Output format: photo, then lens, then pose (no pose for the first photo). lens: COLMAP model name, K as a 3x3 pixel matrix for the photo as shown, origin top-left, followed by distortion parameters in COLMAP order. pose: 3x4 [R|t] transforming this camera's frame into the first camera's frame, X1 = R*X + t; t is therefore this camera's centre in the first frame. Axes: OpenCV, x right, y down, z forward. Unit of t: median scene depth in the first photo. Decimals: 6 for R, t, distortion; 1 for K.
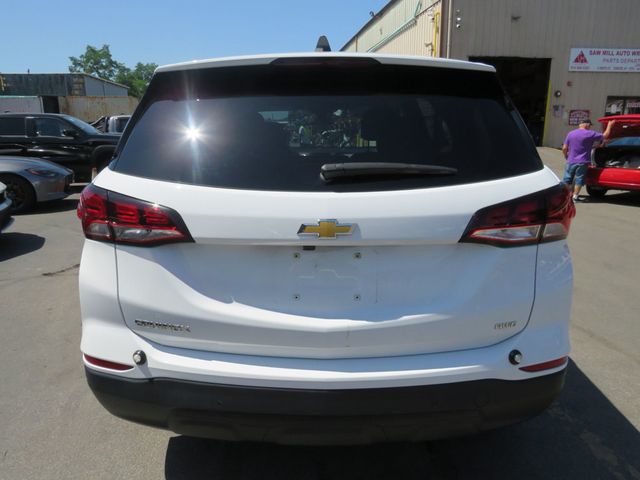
lens RADIAL K [[475.3, 0, 314.5], [0, 475.3, 240.4], [0, 0, 1]] dist [-0.042978, 0.030686]
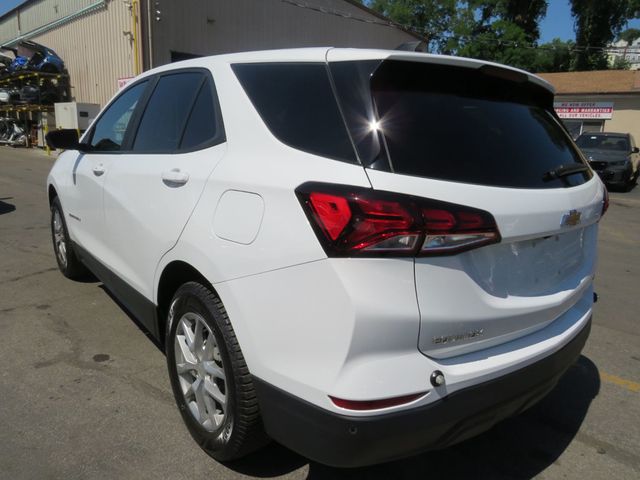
lens RADIAL K [[461.8, 0, 317.8], [0, 461.8, 244.6], [0, 0, 1]] dist [-0.021397, 0.002012]
pose [[0.772891, -0.119632, 0.623160, -0.095940], [0.103486, 0.992683, 0.062220, -0.007590], [-0.626044, 0.016399, 0.779615, 0.040787]]
